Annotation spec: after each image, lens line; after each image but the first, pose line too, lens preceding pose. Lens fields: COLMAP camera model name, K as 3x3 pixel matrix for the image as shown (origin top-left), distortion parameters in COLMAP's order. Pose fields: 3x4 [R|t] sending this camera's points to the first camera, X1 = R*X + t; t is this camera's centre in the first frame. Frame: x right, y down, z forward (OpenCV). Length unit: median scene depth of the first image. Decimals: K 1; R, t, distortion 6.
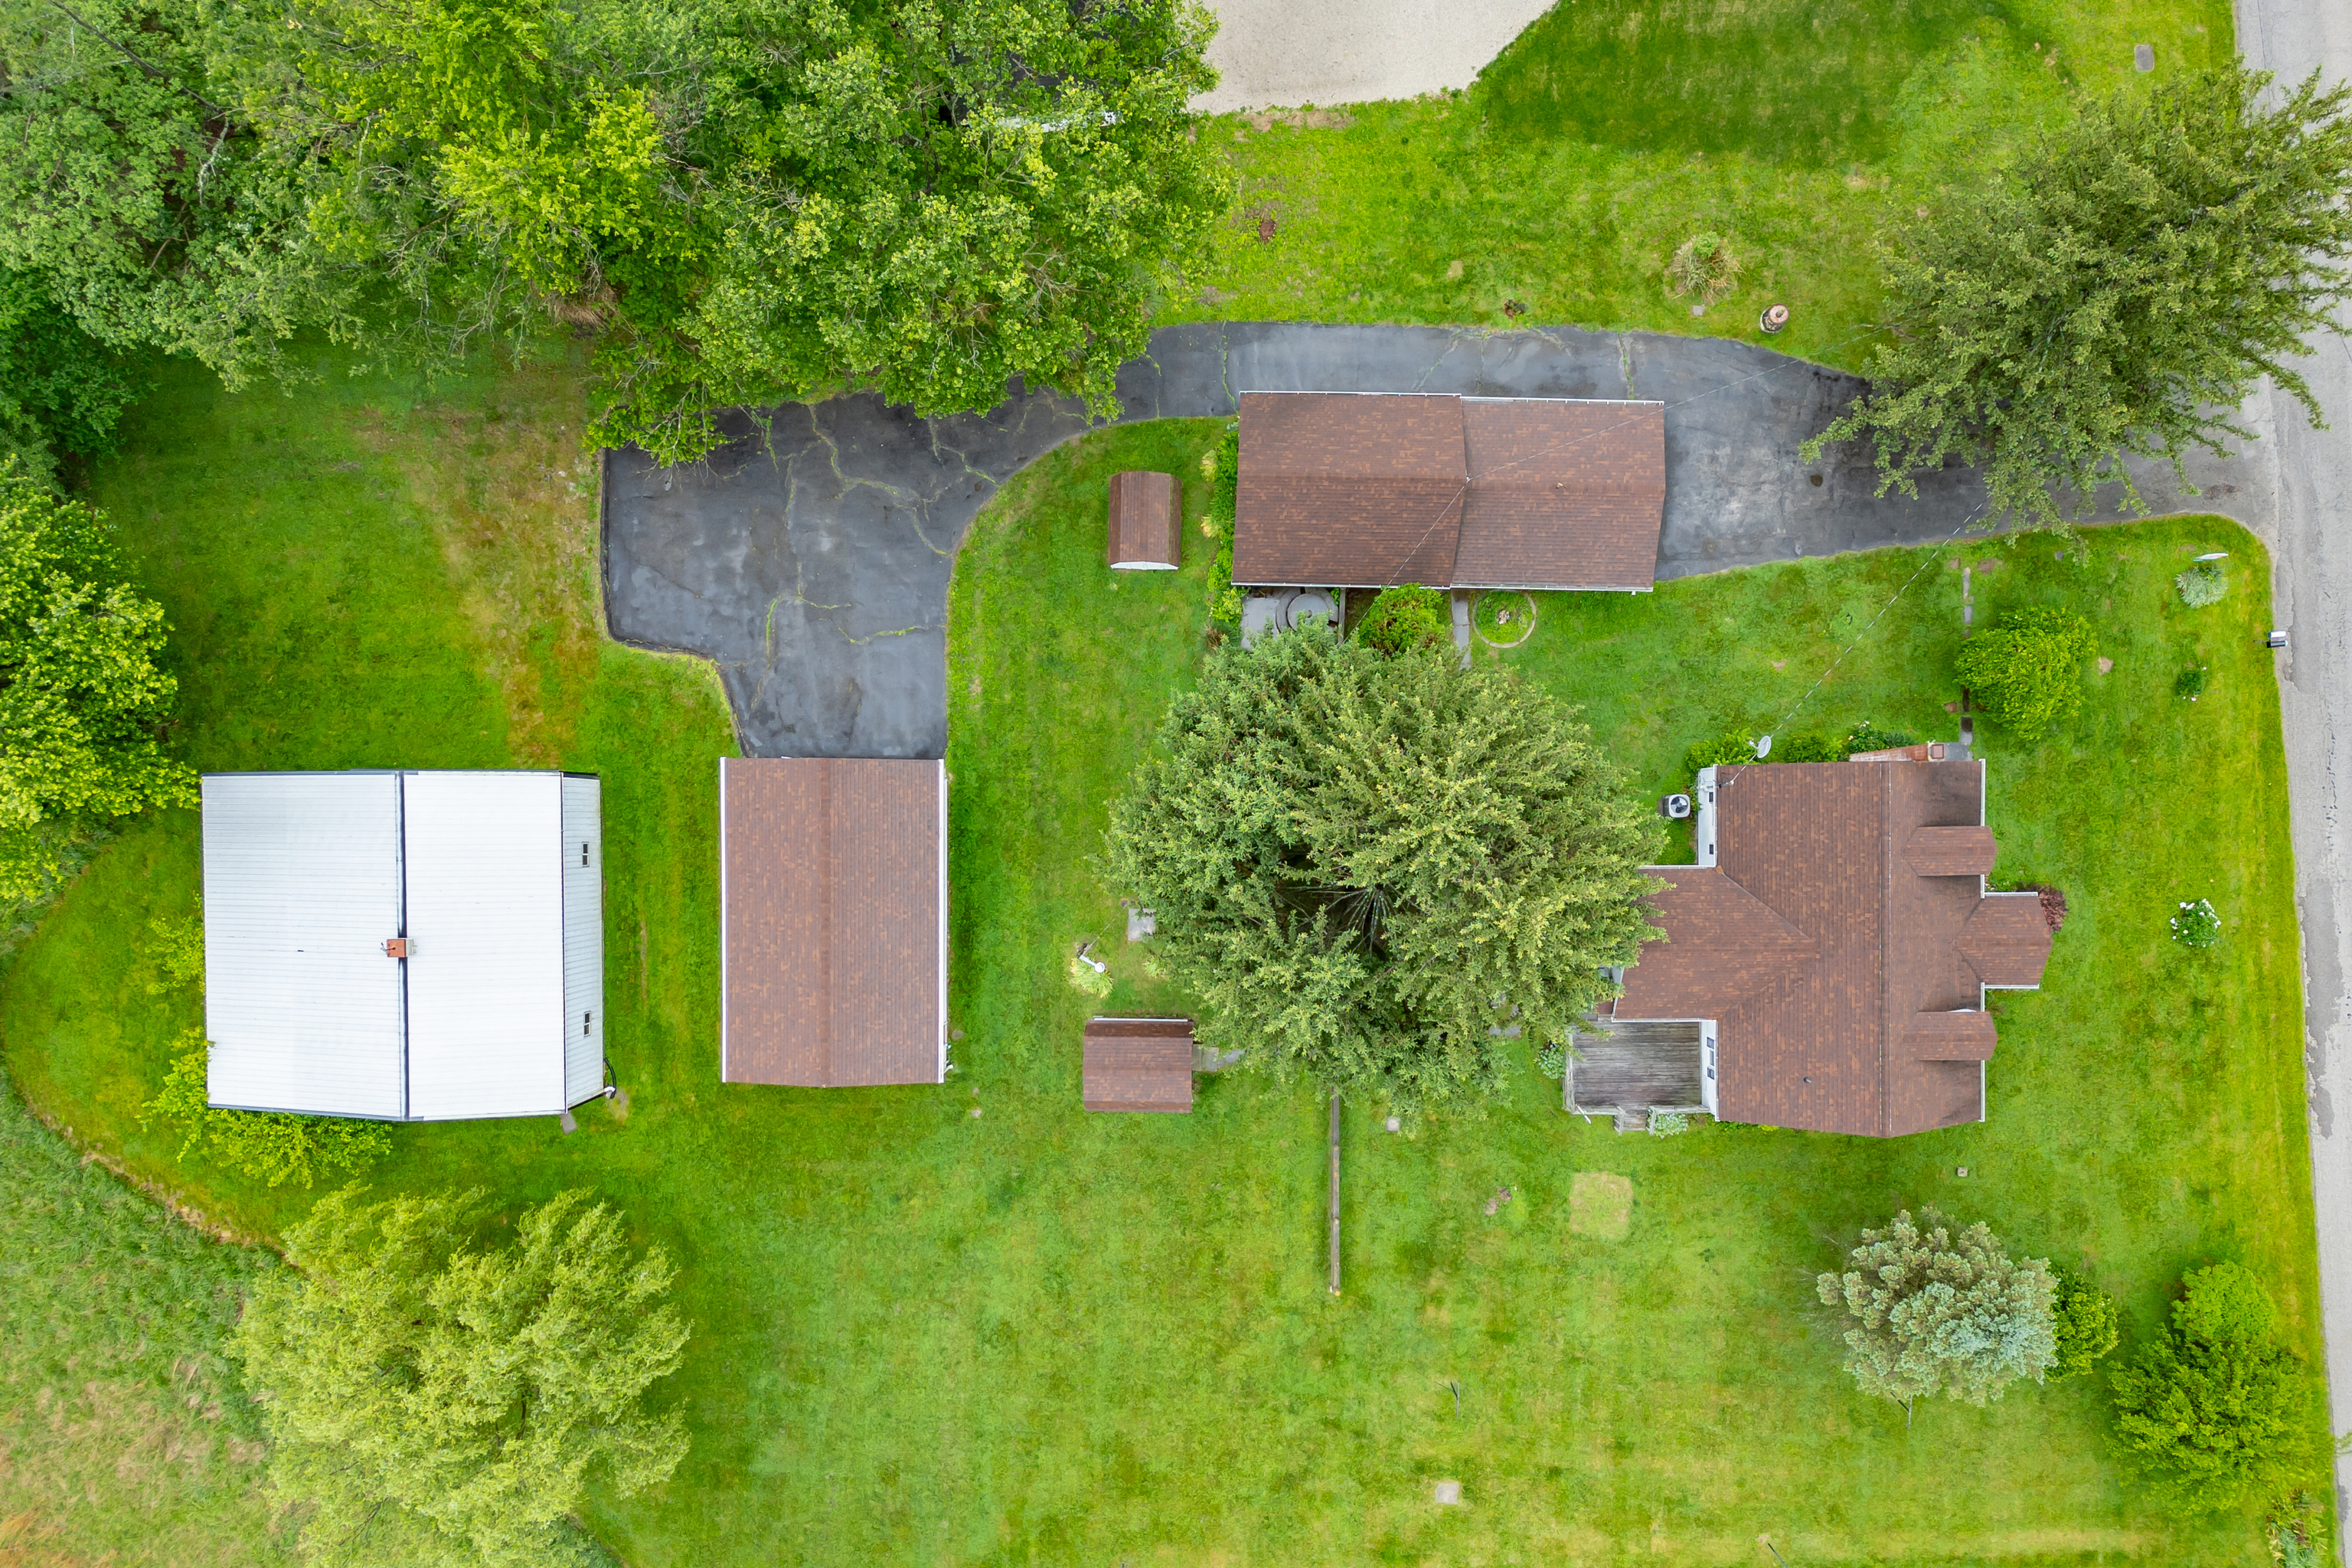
lens RADIAL K [[1643.3, 0, 1168.9], [0, 1643.3, 875.7], [0, 0, 1]] dist [0.072625, -0.063916]
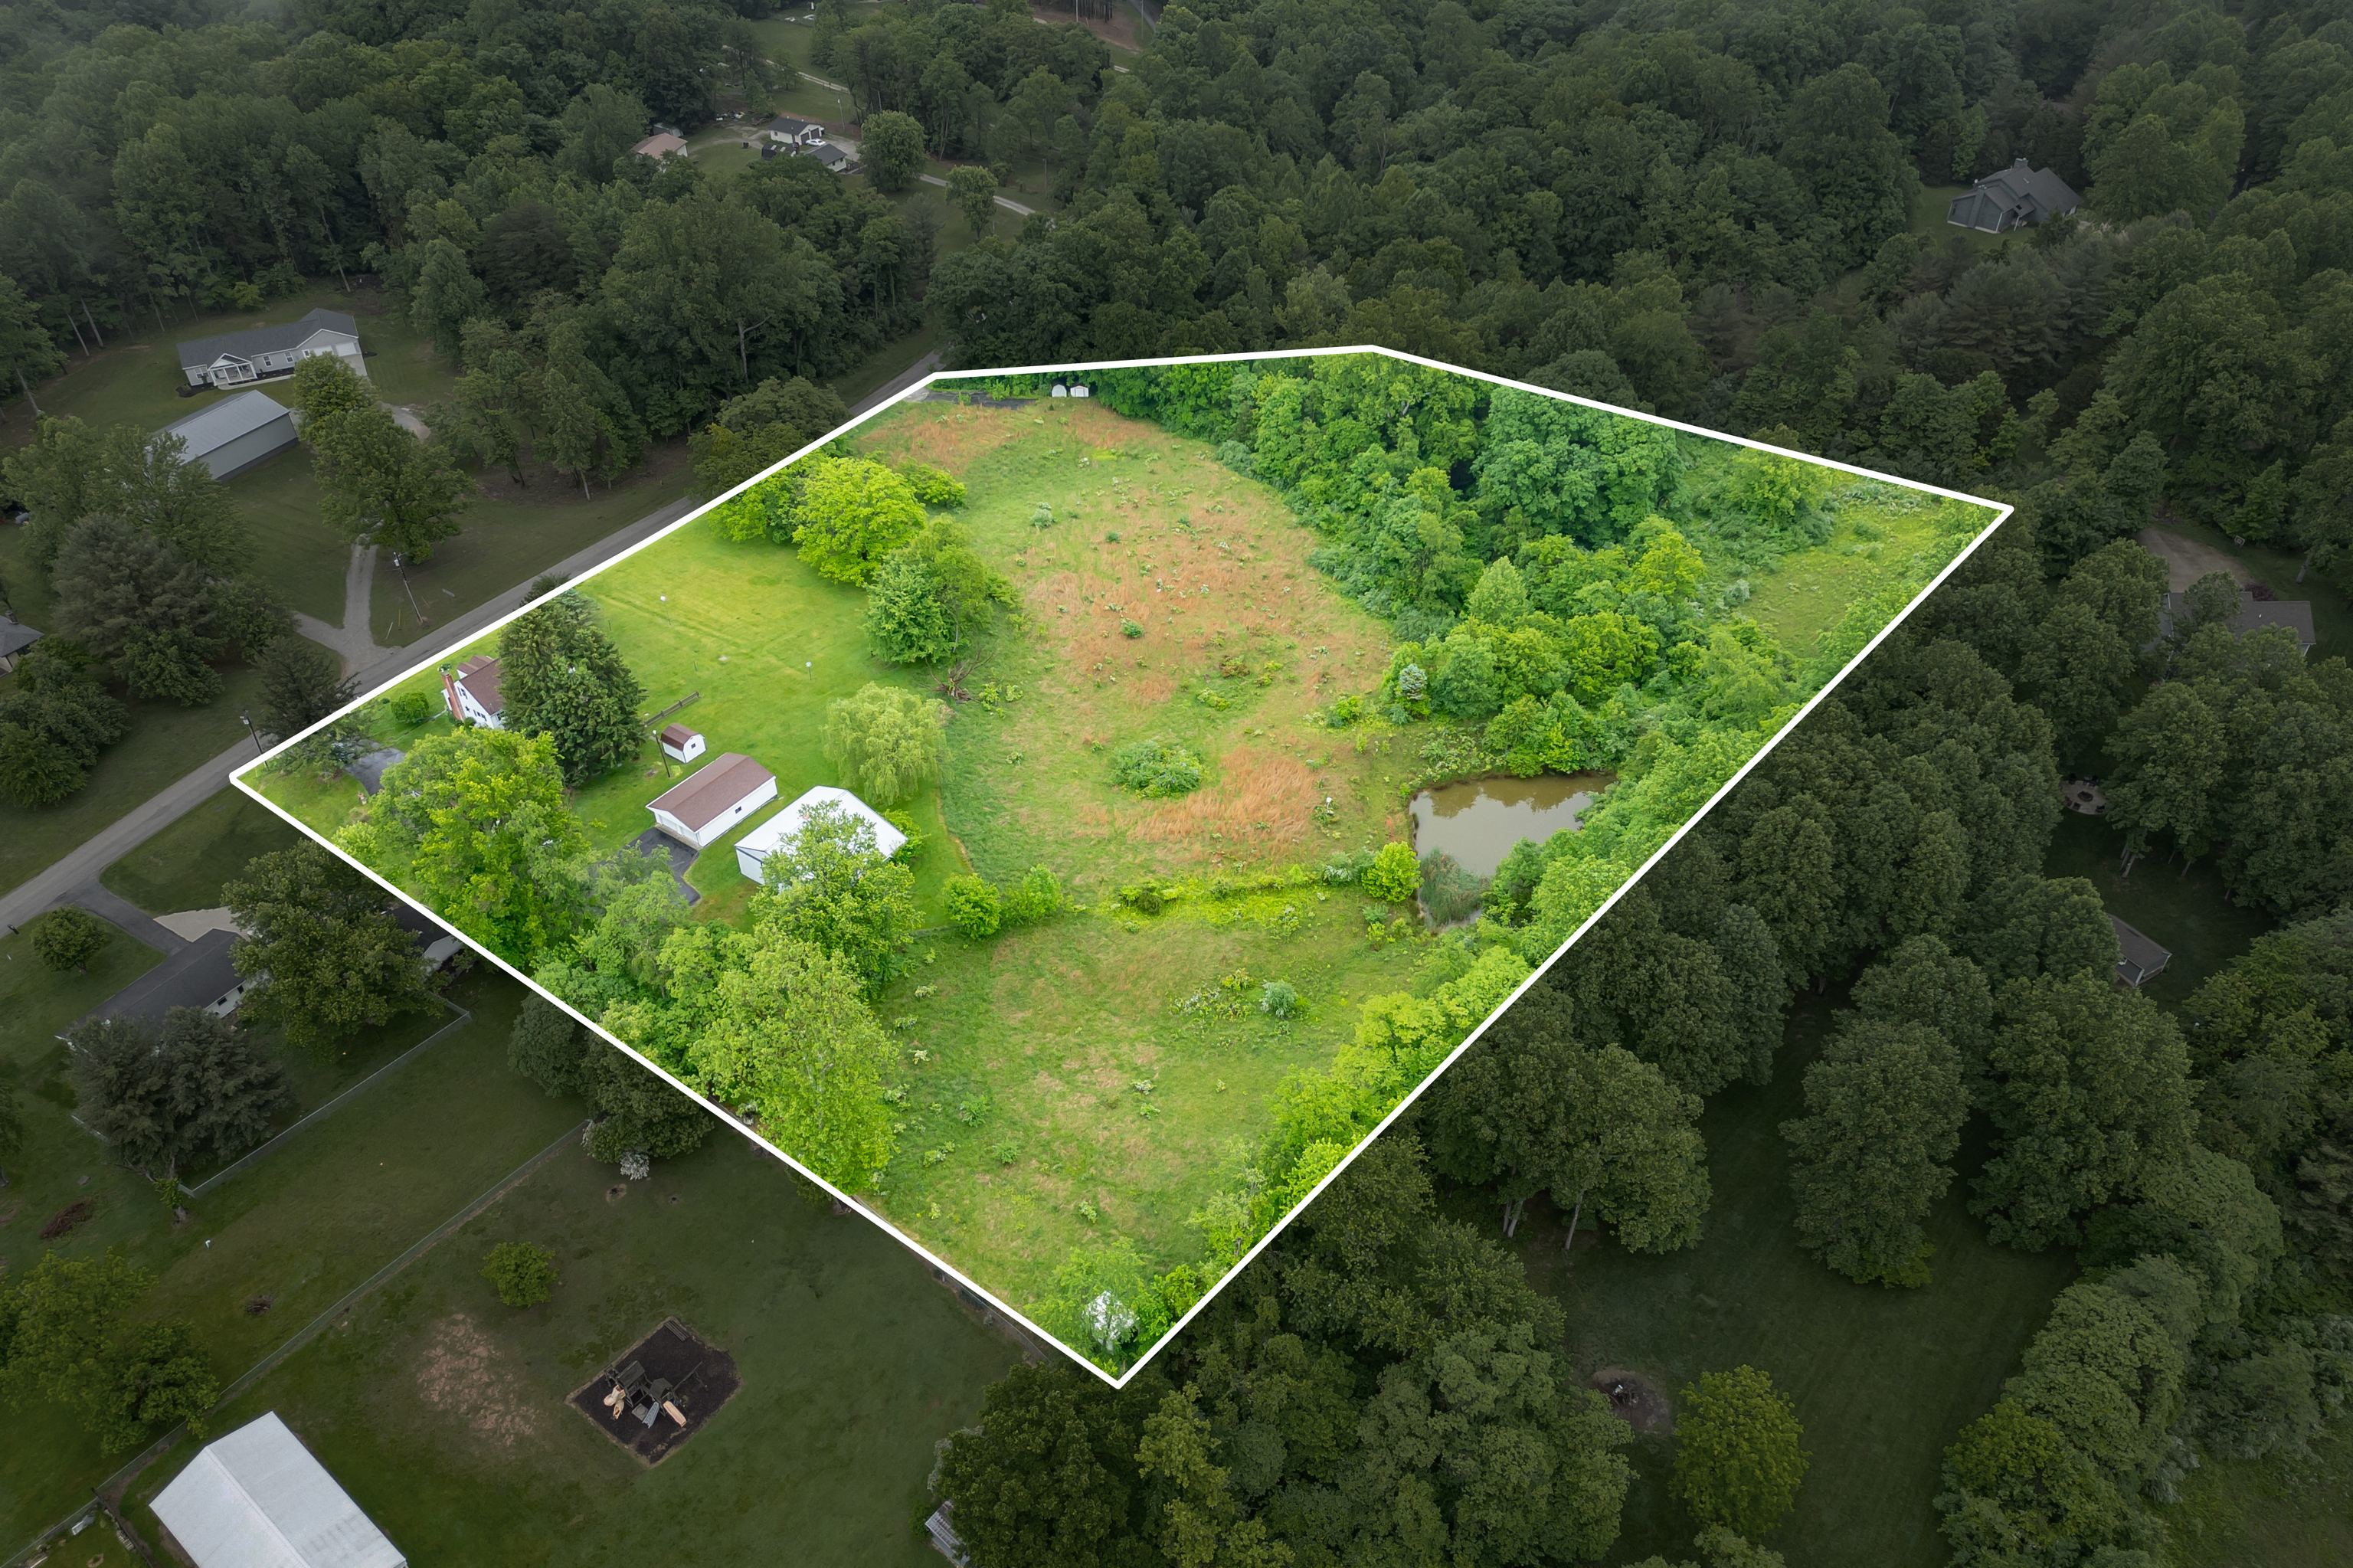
lens RADIAL K [[1644.1, 0, 1171.5], [0, 1644.1, 778.1], [0, 0, 1]] dist [0.072625, -0.063916]
pose [[-0.813487, -0.324584, 0.482580, -2.323615], [0.577957, -0.543690, 0.608578, -1.306817], [0.064840, 0.773981, 0.629881, -0.889102]]
